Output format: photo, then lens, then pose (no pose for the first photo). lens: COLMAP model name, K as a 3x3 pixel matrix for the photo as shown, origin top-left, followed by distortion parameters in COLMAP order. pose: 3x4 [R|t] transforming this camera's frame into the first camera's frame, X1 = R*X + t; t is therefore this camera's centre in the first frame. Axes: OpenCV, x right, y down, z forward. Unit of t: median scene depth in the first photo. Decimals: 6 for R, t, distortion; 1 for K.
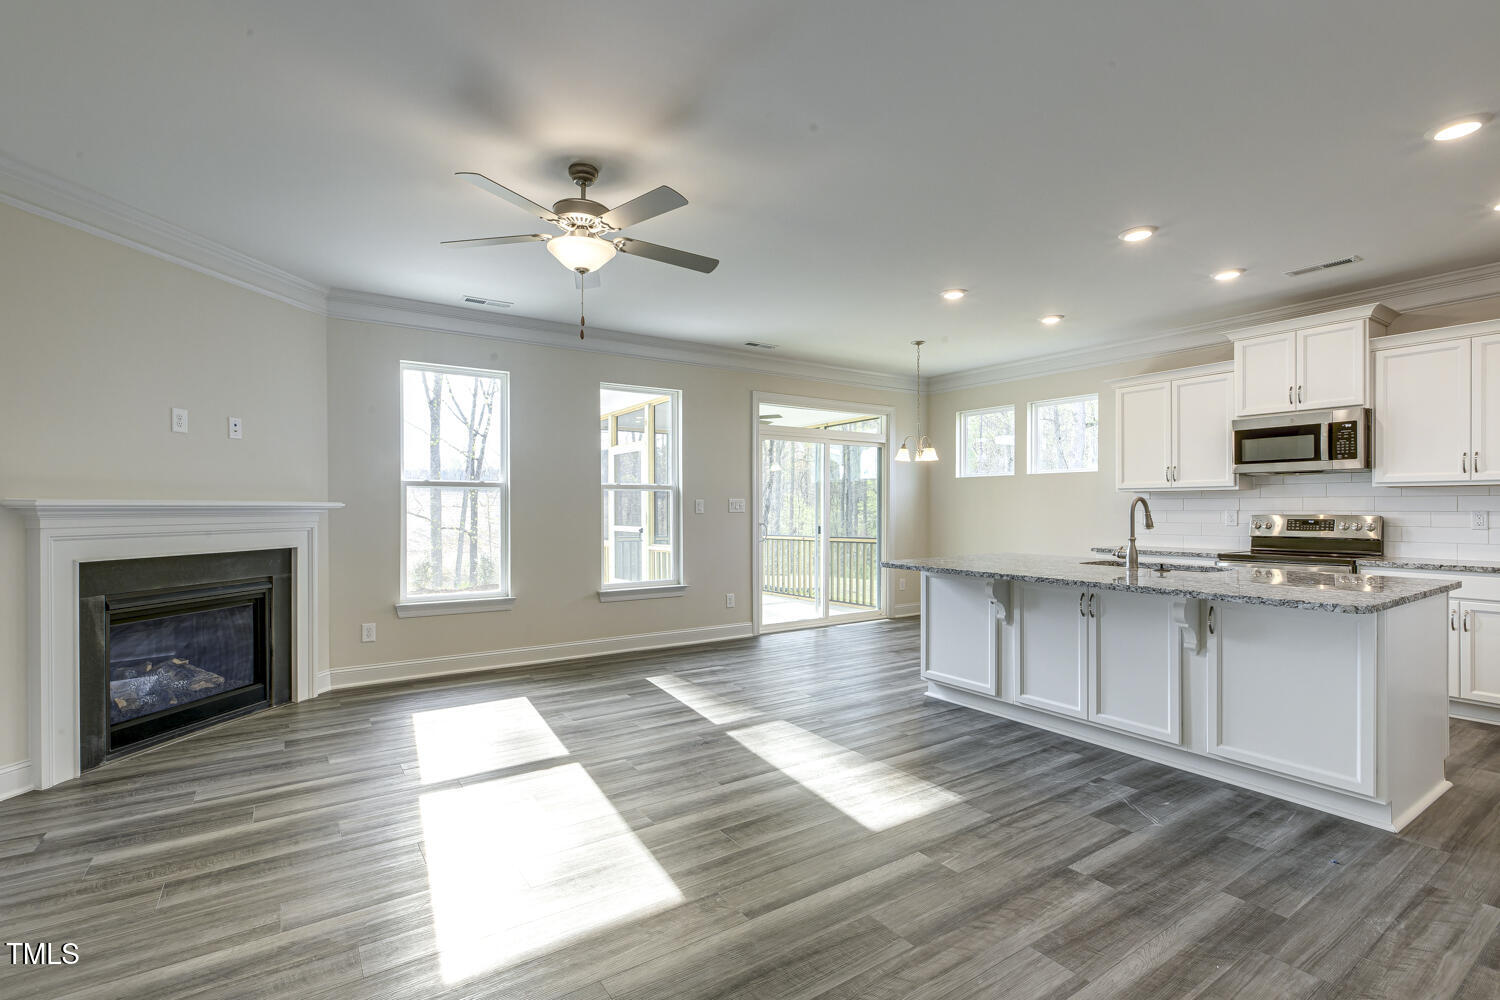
lens RADIAL K [[678.2, 0, 736.3], [0, 678.2, 511.9], [0, 0, 1]] dist [-0.013212, 0.003605]
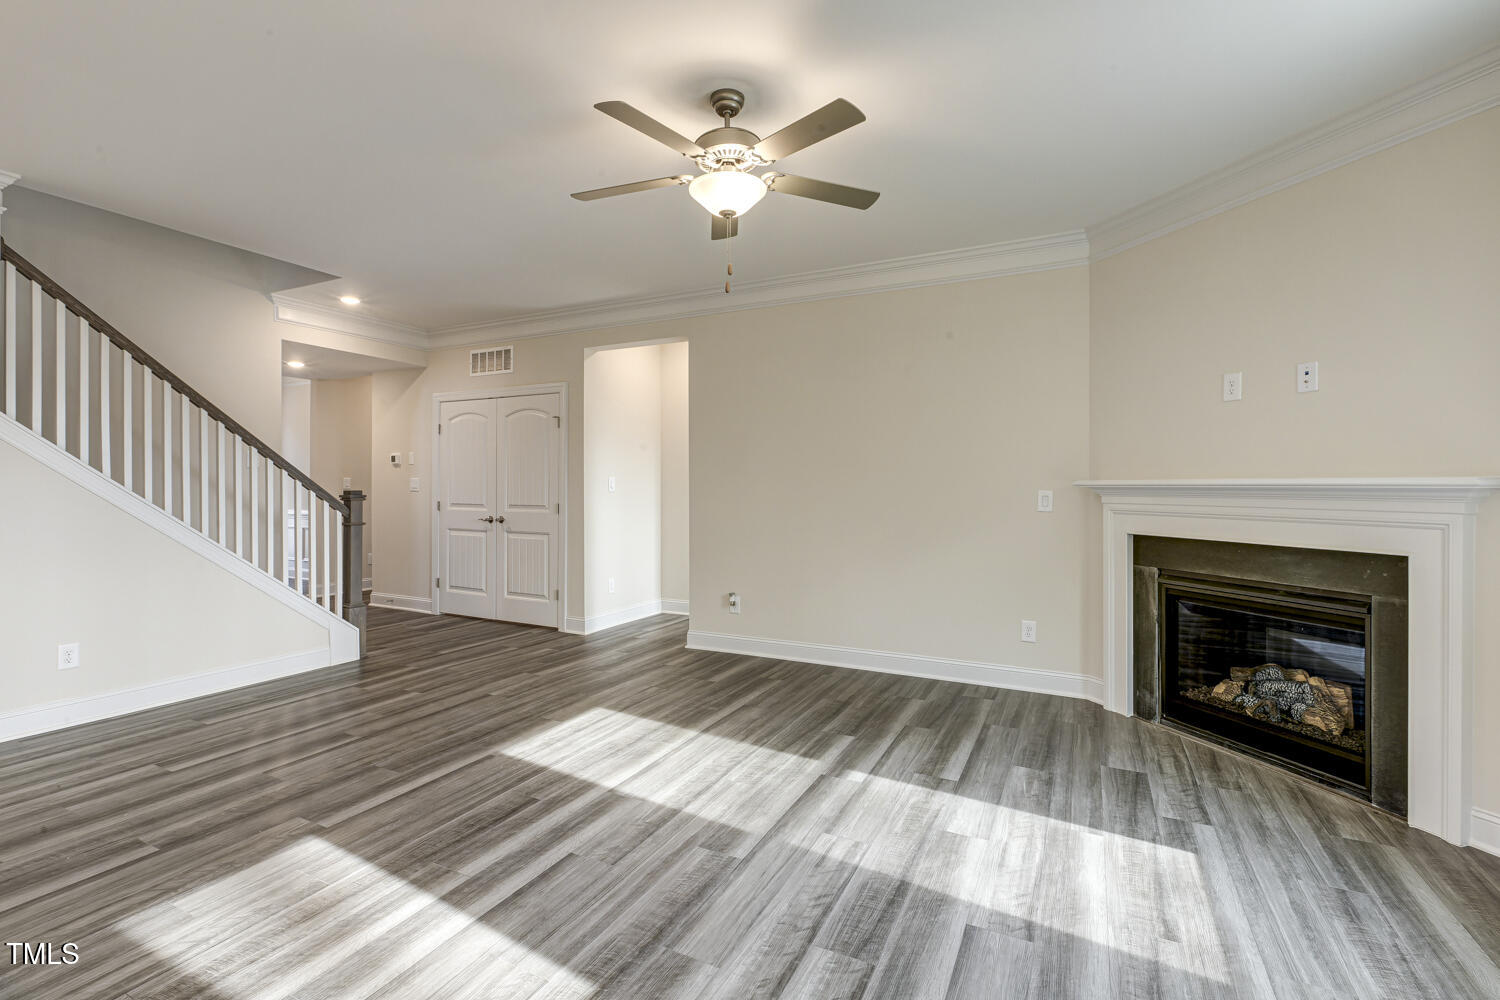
lens RADIAL K [[678.2, 0, 757.5], [0, 678.2, 494.0], [0, 0, 1]] dist [-0.013212, 0.003605]
pose [[-0.865489, 0.003109, -0.500917, 0.163146], [-0.005432, 0.999864, 0.015591, -0.008547], [0.500898, 0.016215, -0.865355, 1.647151]]
